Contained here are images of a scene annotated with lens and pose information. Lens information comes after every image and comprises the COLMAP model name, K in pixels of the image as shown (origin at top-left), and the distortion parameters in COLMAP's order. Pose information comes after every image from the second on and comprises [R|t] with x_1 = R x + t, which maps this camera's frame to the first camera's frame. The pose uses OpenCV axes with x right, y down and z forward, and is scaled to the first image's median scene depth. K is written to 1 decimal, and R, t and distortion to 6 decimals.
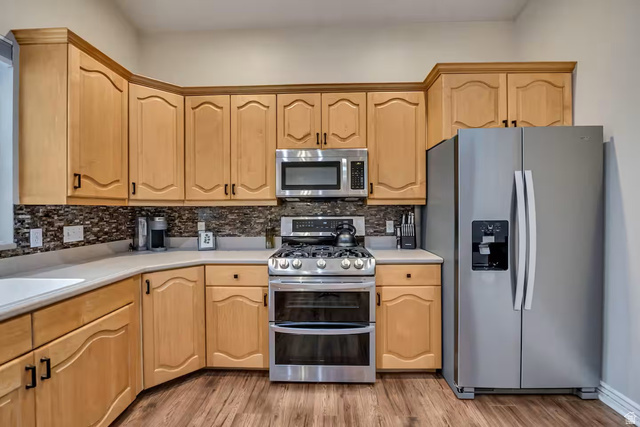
lens RADIAL K [[291.3, 0, 315.7], [0, 291.3, 210.2], [0, 0, 1]] dist [-0.003519, 0.000621]
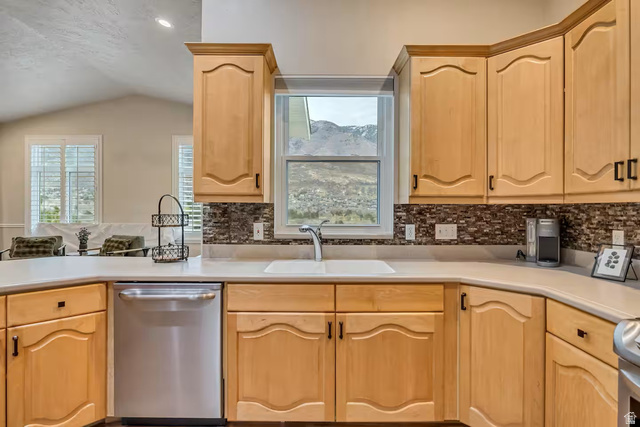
lens RADIAL K [[335.9, 0, 319.1], [0, 335.9, 210.3], [0, 0, 1]] dist [-0.001587, -0.001989]
pose [[0.035427, 0.009408, -0.999328, 0.325348], [-0.004664, 0.999946, 0.009248, -0.003375], [0.999361, 0.004333, 0.035469, 0.488215]]
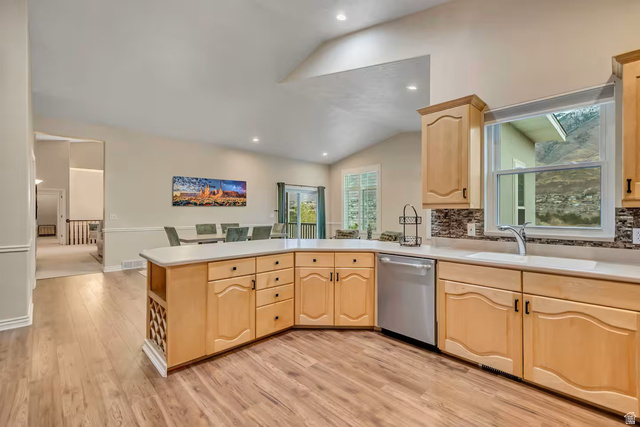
lens RADIAL K [[291.3, 0, 317.5], [0, 291.3, 212.6], [0, 0, 1]] dist [-0.003519, 0.000621]
pose [[-0.694735, 0.004768, -0.719250, 0.628848], [0.003332, 0.999989, 0.003410, -0.005115], [0.719258, -0.000027, -0.694743, 0.740941]]
